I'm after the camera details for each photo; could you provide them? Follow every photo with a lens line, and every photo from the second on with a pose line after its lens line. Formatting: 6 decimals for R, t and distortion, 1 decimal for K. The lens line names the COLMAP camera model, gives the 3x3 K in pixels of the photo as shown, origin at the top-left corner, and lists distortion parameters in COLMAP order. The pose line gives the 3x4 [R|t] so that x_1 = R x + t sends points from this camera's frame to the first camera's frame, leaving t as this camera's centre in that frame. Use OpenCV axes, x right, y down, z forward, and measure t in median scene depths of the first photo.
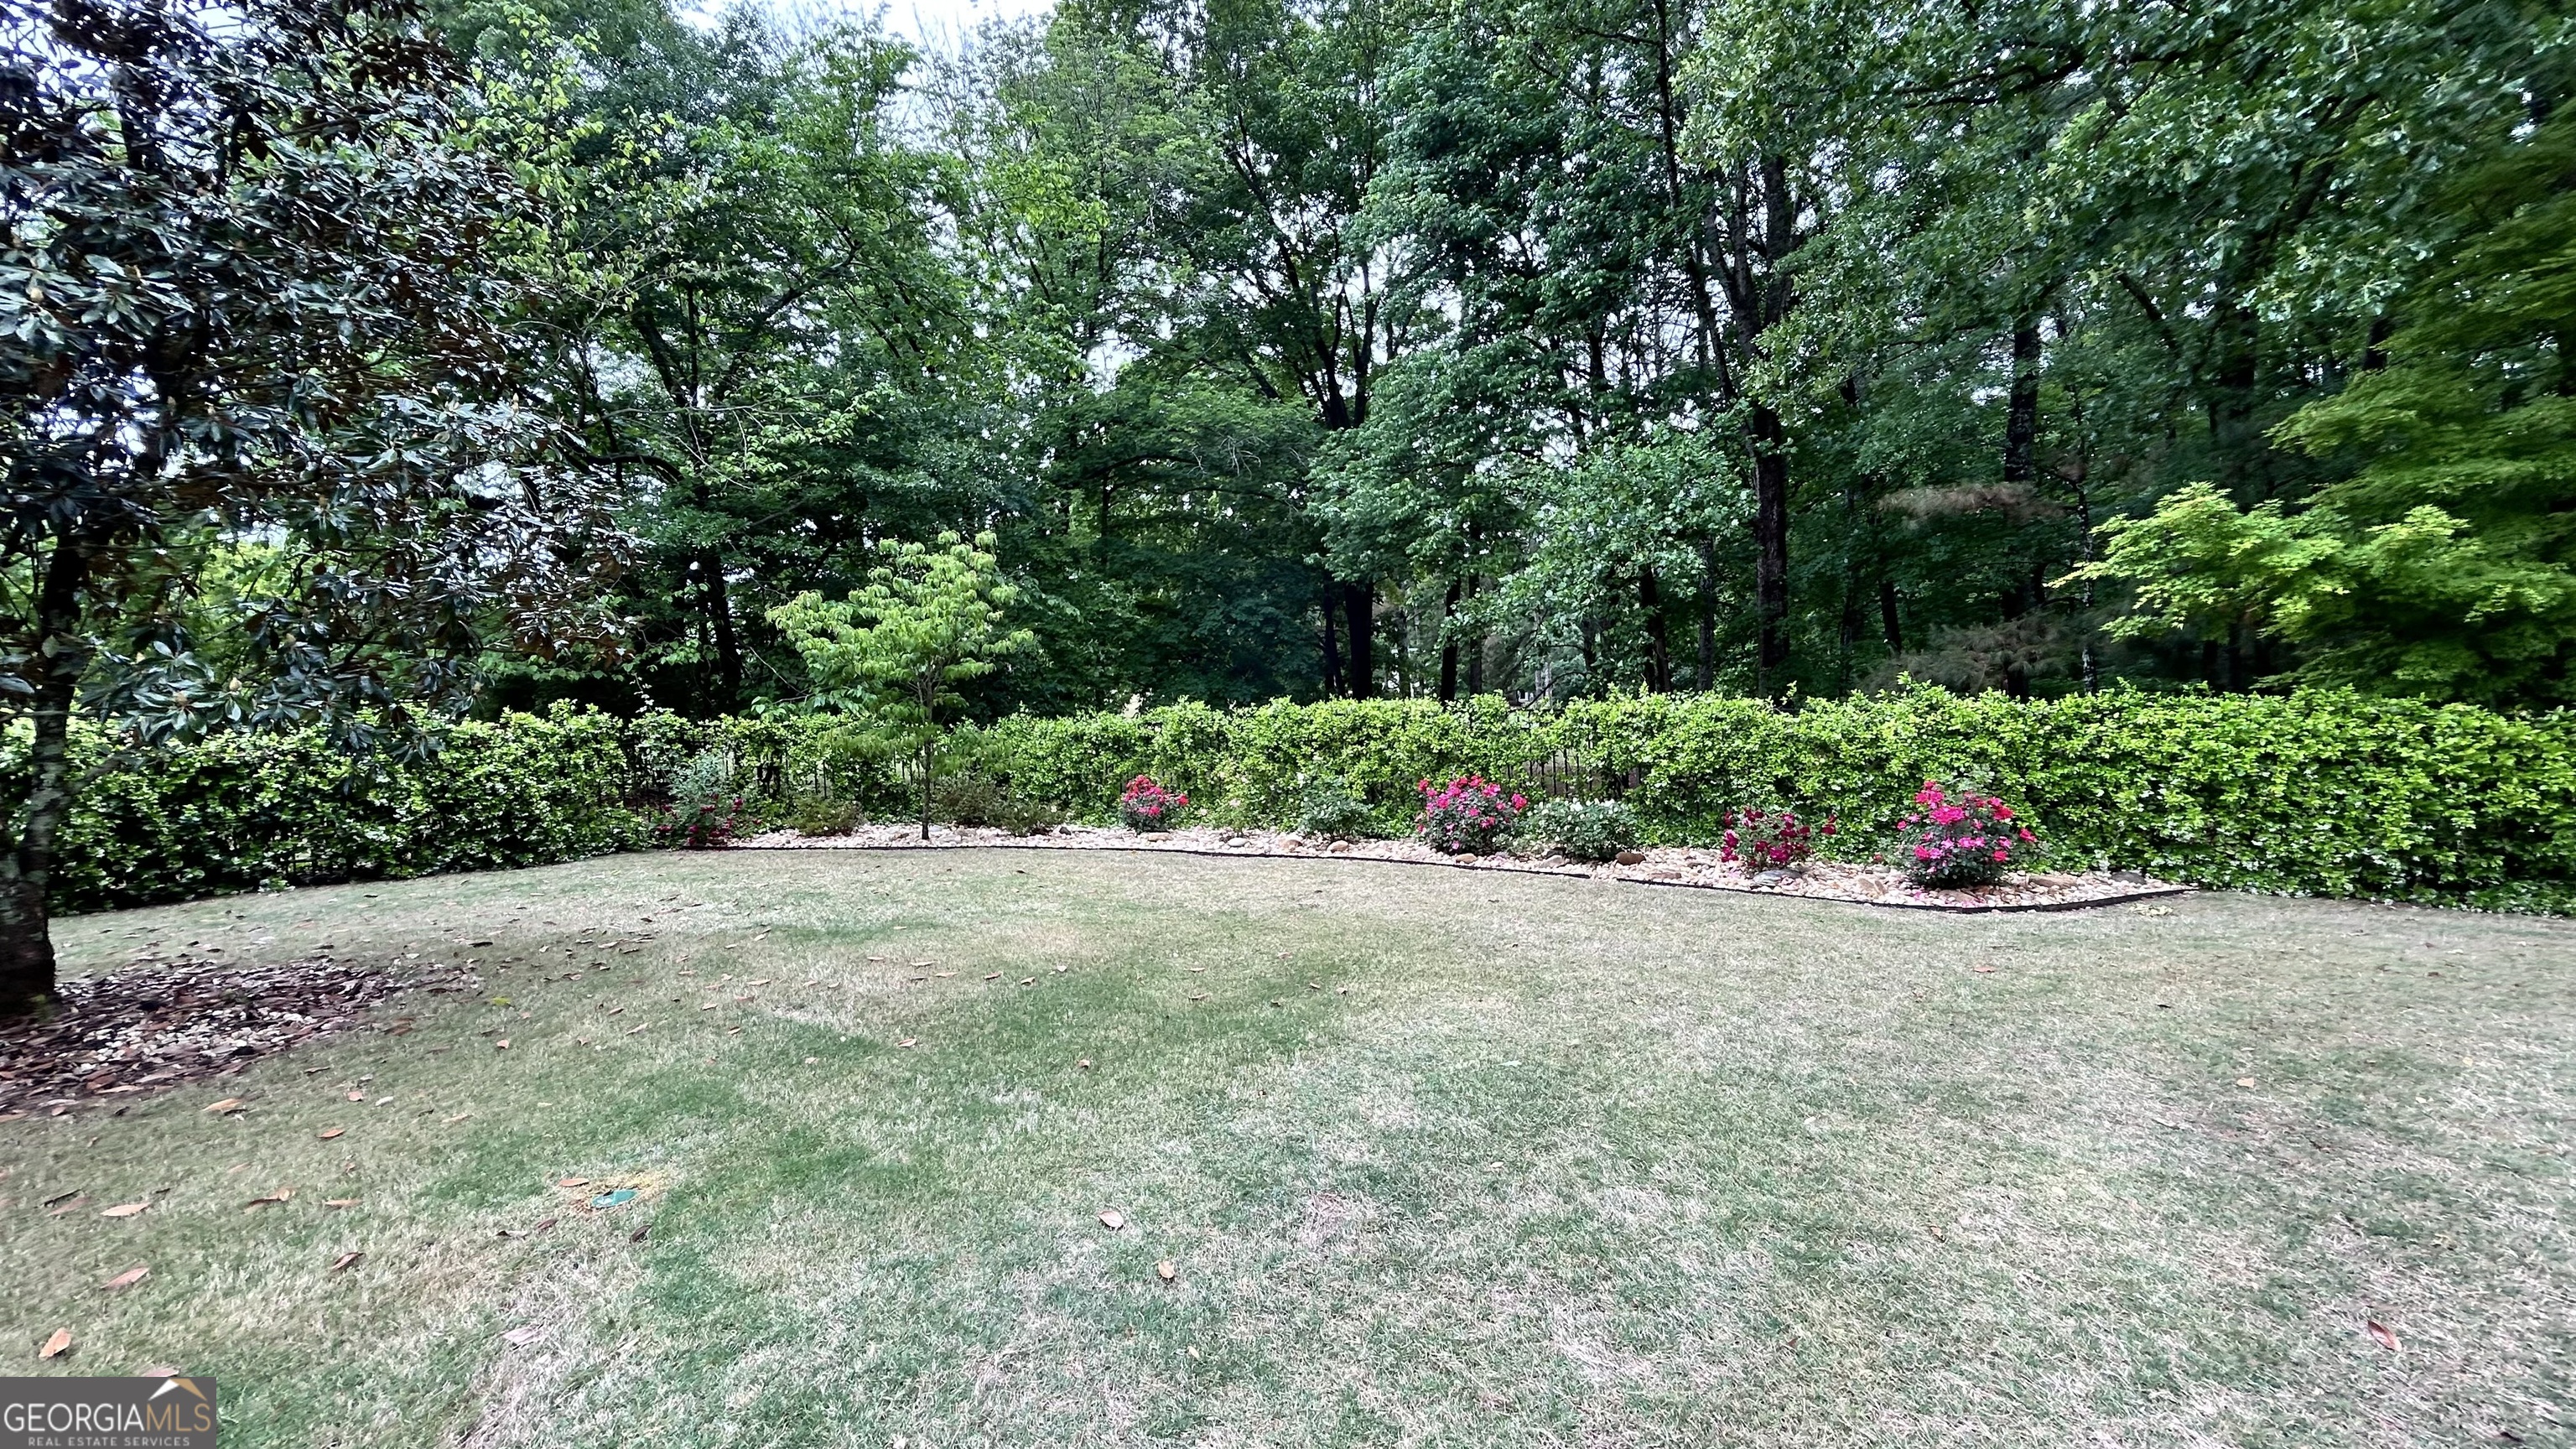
lens RADIAL K [[1054.9, 0, 1298.3], [0, 1054.9, 717.9], [0, 0, 1]] dist [0.000669, -0.000019]
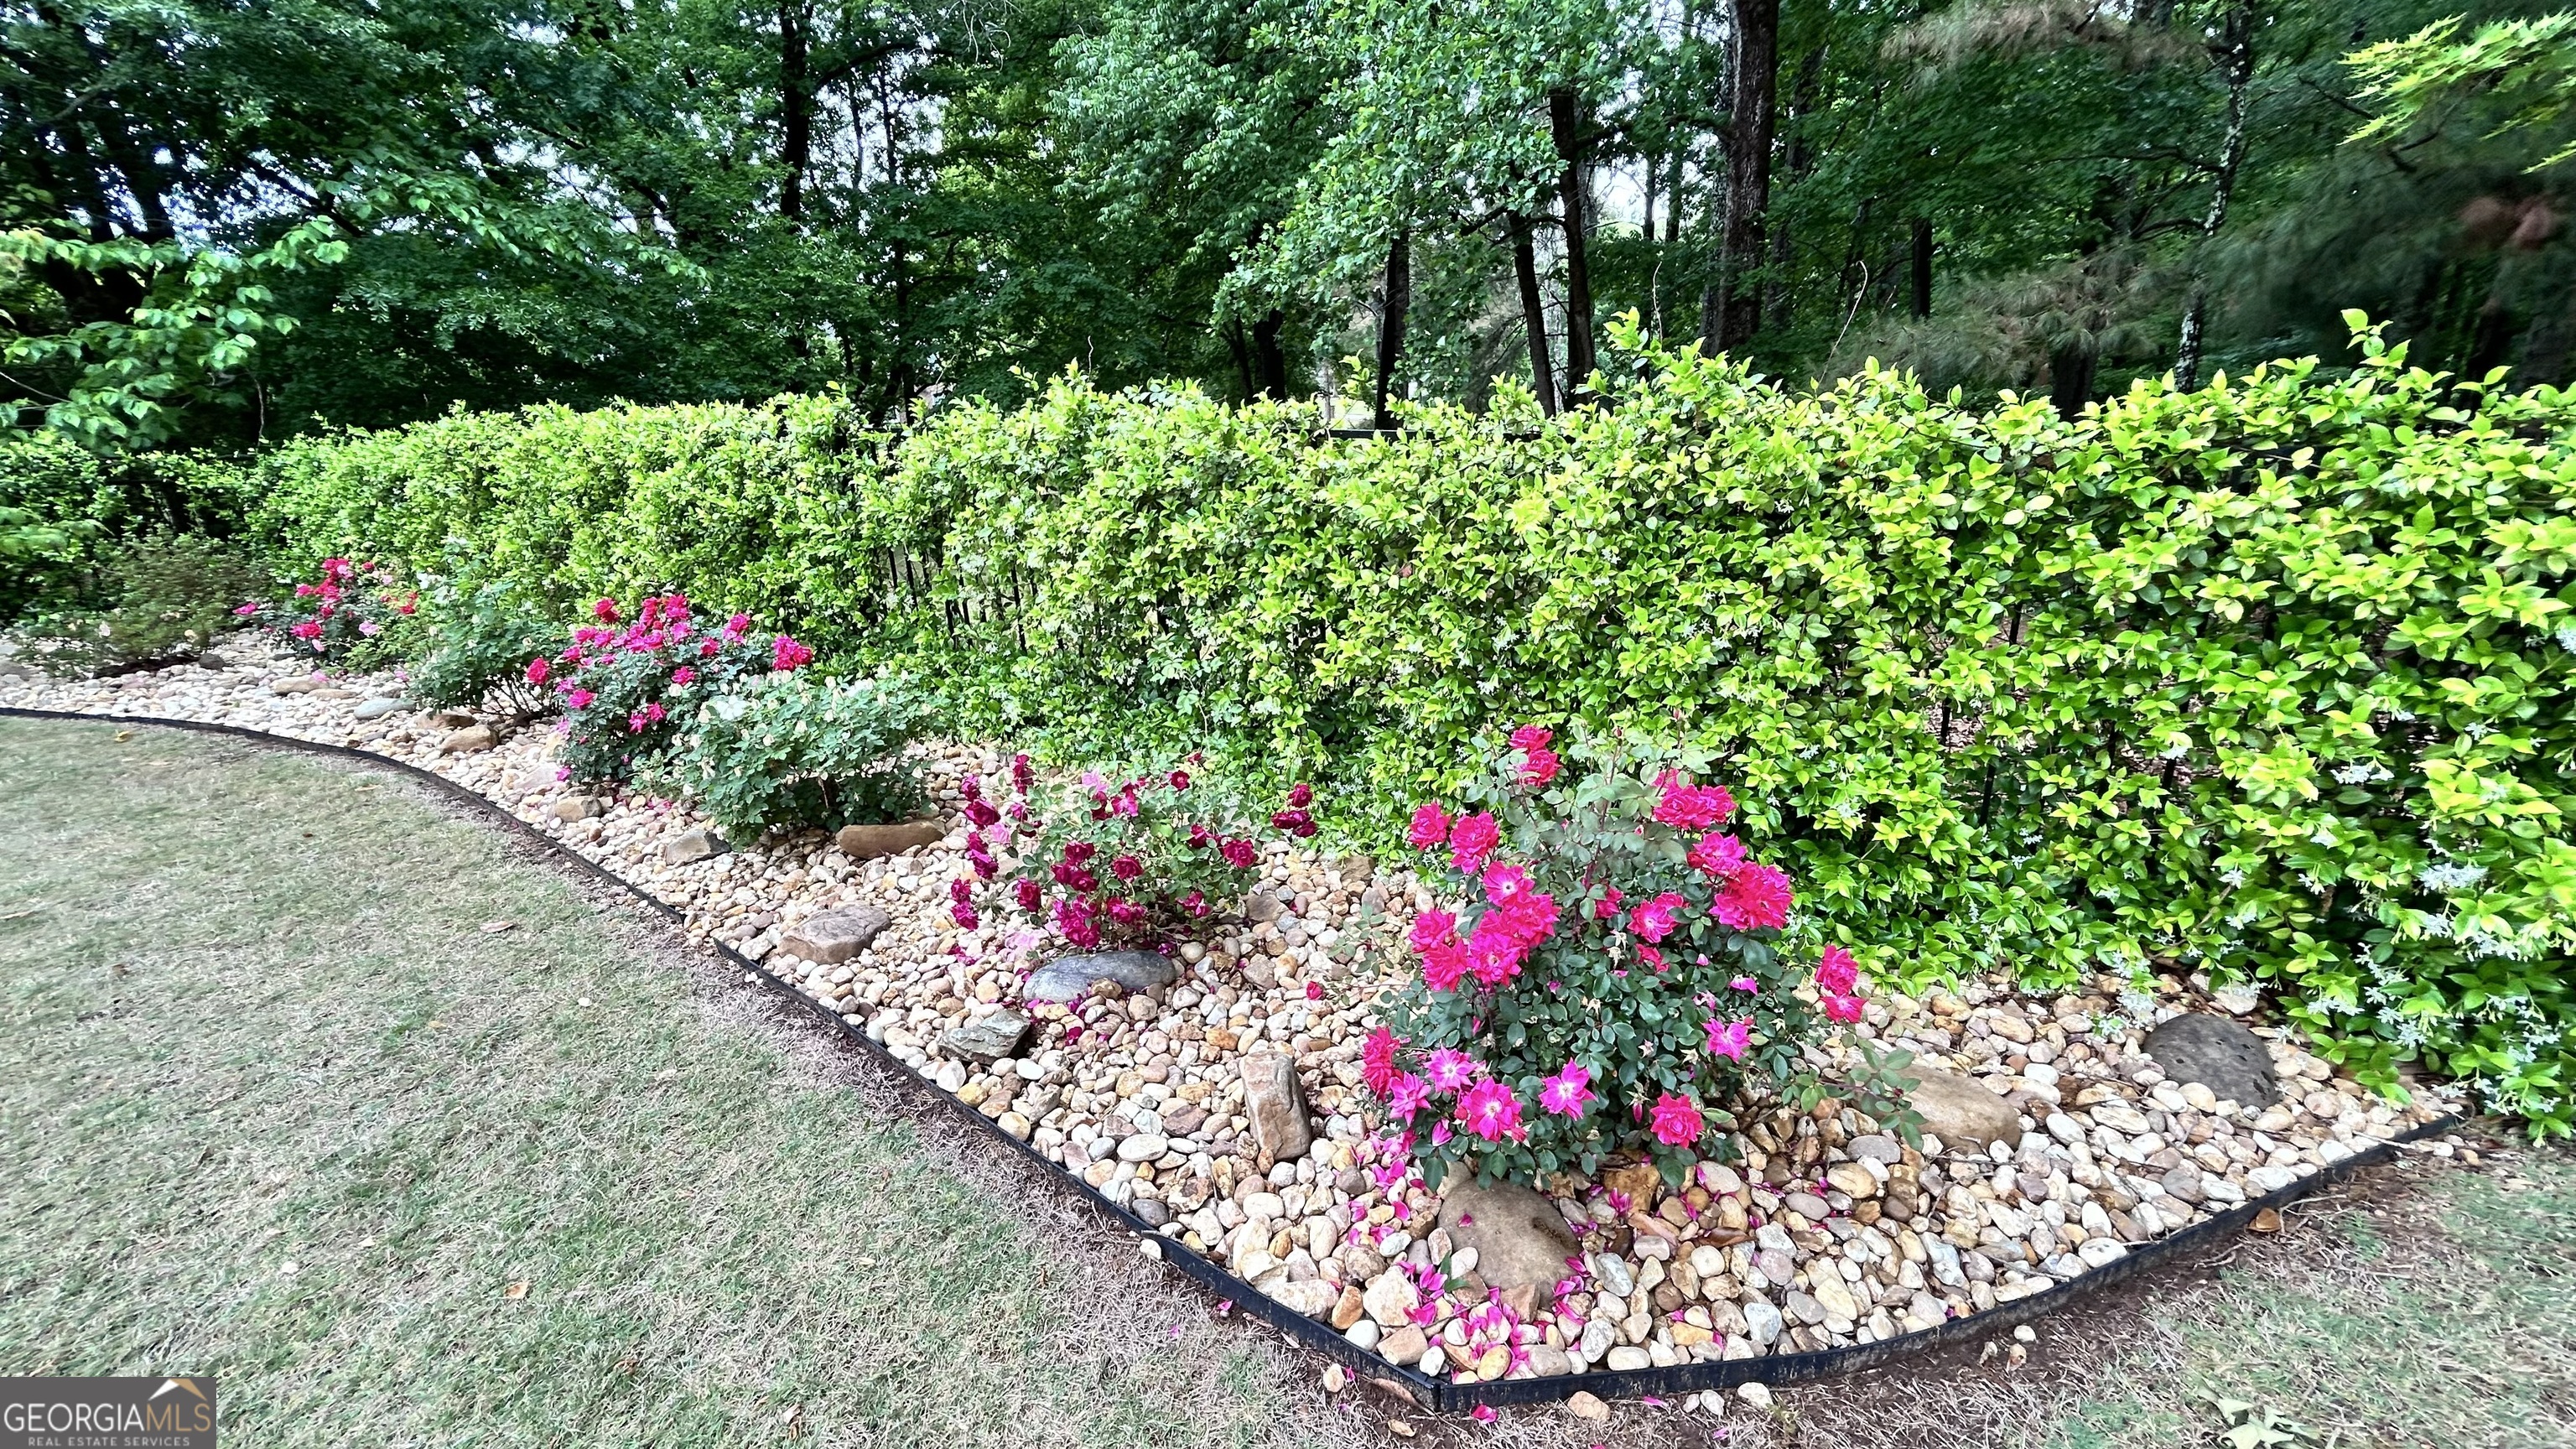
lens RADIAL K [[1054.9, 0, 1276.4], [0, 1054.9, 719.9], [0, 0, 1]] dist [0.000669, -0.000019]
pose [[0.999287, 0.004993, -0.037436, 0.515032], [0.005447, 0.961807, 0.273674, -0.013472], [0.037373, -0.273683, 0.961094, 0.702310]]
